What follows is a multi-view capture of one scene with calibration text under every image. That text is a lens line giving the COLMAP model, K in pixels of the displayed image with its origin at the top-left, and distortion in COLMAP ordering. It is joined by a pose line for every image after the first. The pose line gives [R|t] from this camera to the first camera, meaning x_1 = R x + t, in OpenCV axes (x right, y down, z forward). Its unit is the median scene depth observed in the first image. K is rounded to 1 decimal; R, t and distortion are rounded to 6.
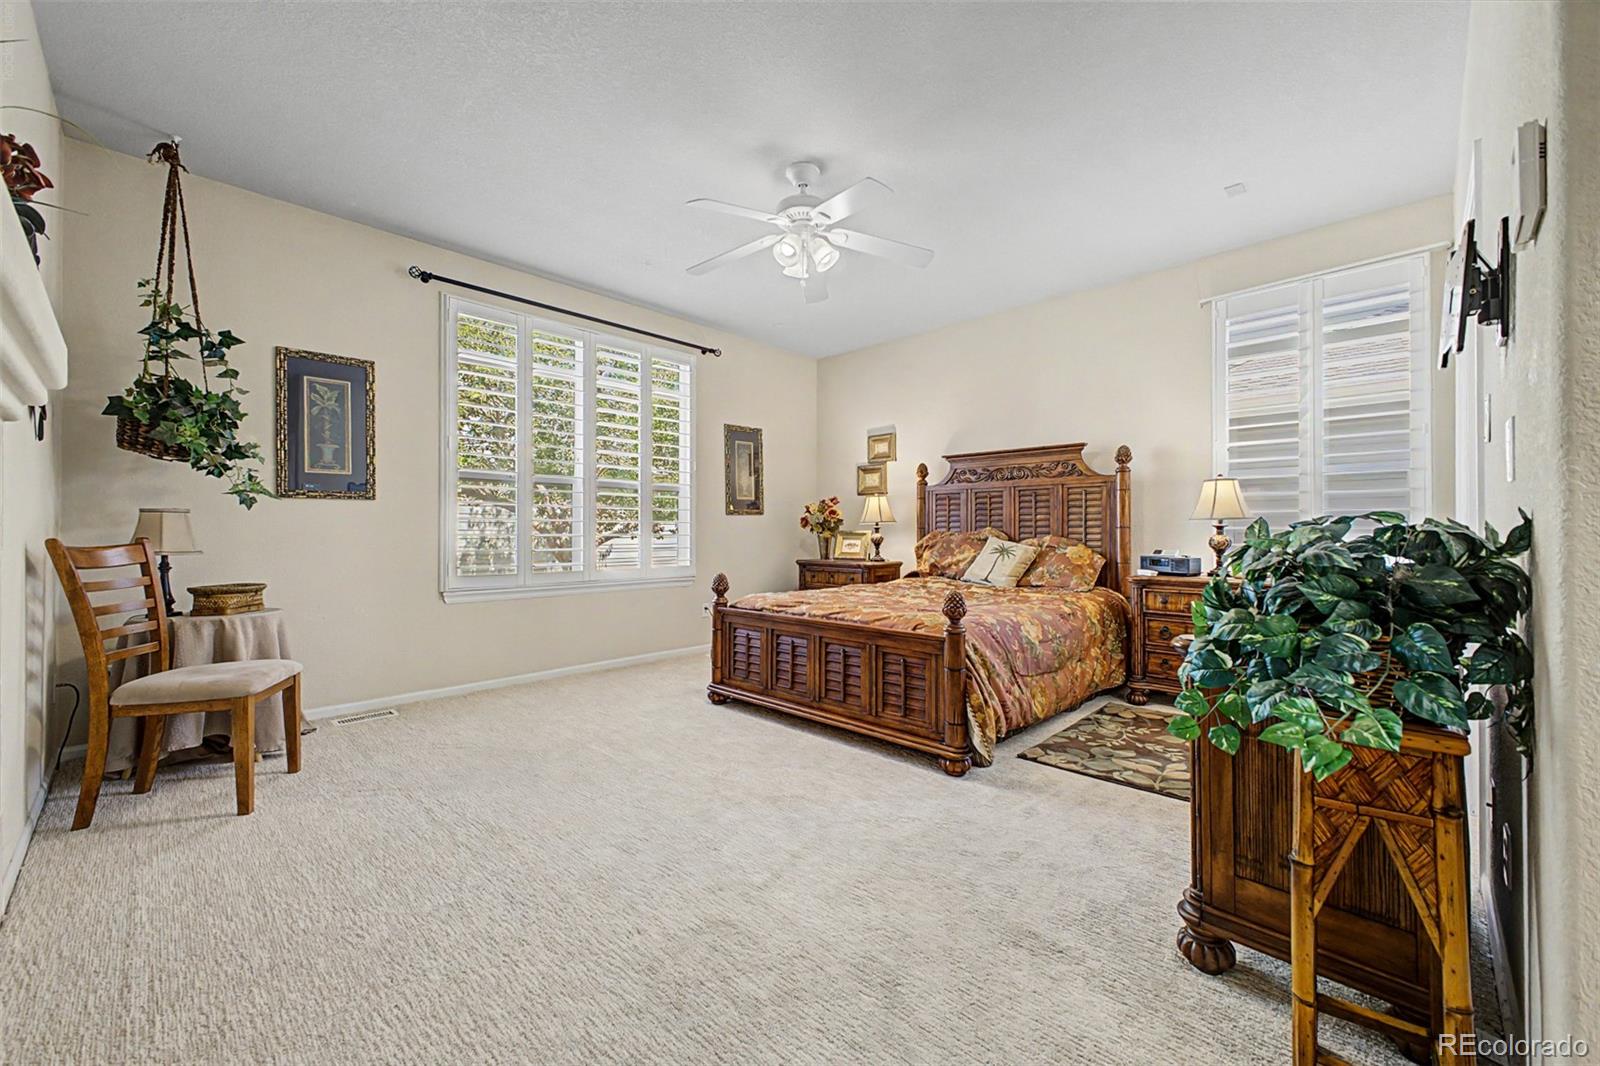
lens RADIAL K [[631.5, 0, 797.4], [0, 631.5, 529.7], [0, 0, 1]] dist [0.021141, -0.005181]
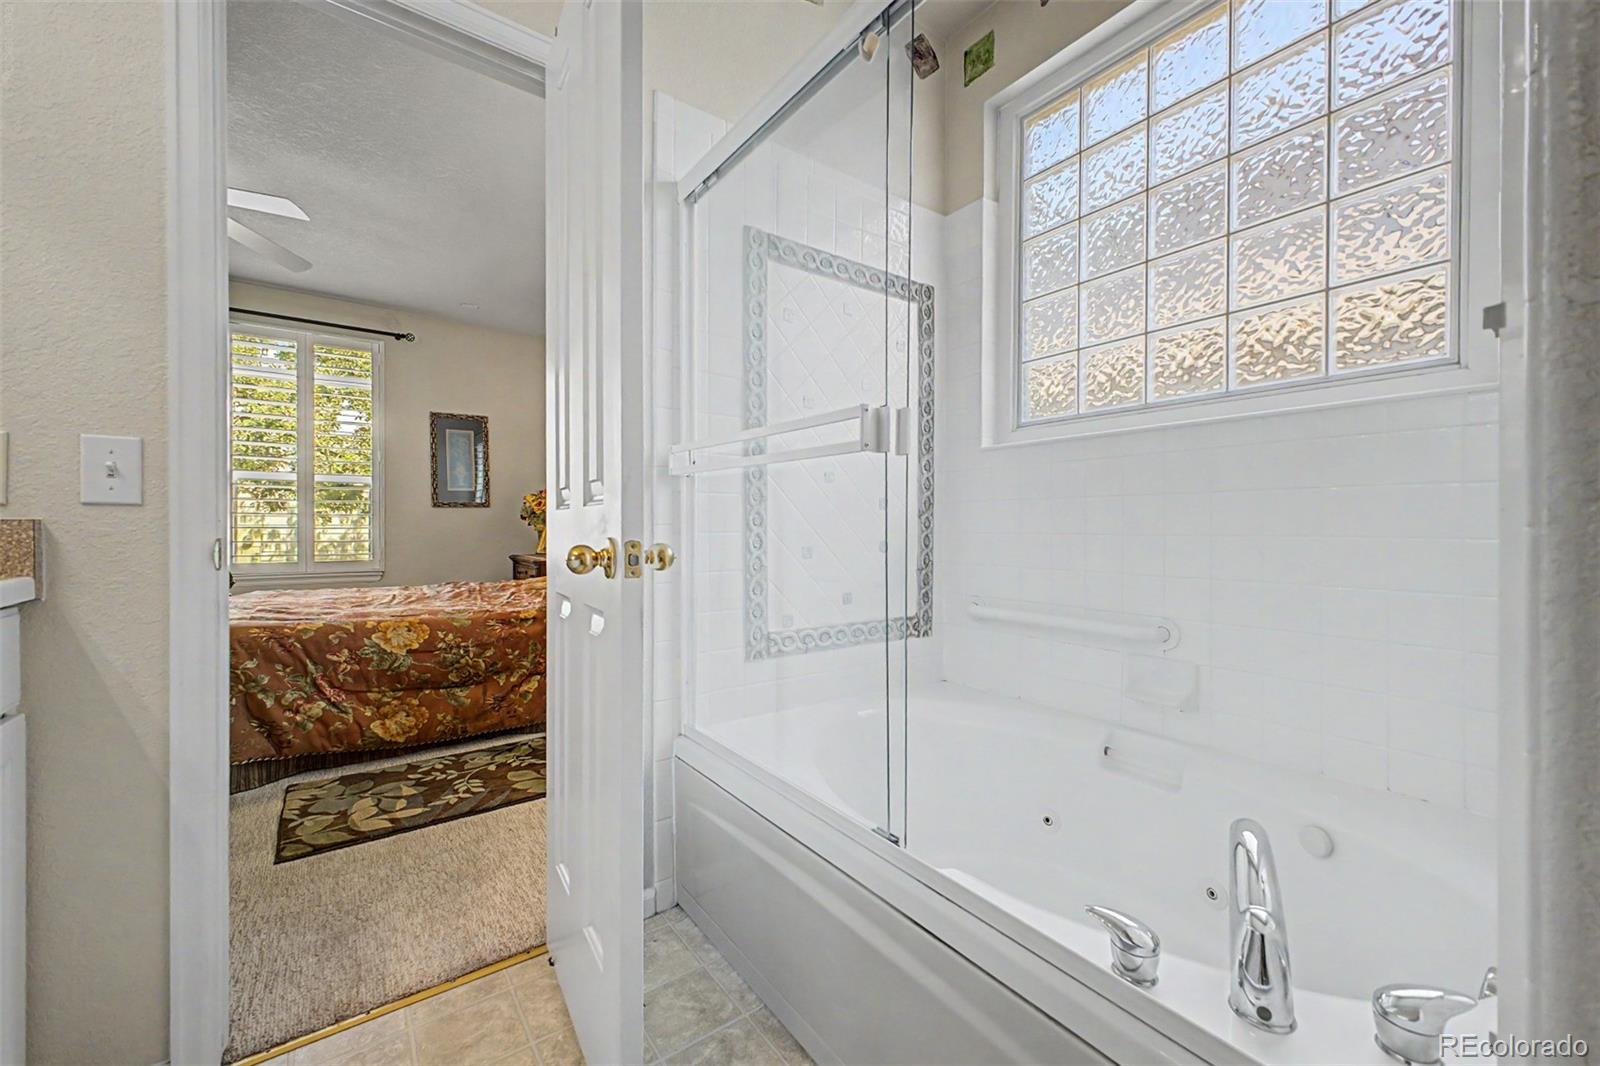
lens RADIAL K [[631.5, 0, 800.7], [0, 631.5, 530.5], [0, 0, 1]] dist [0.021141, -0.005181]
pose [[0.986029, 0.001325, -0.166569, 1.109199], [-0.000145, 0.999975, 0.007094, 0.008018], [0.166575, -0.006970, 0.986004, 0.262407]]
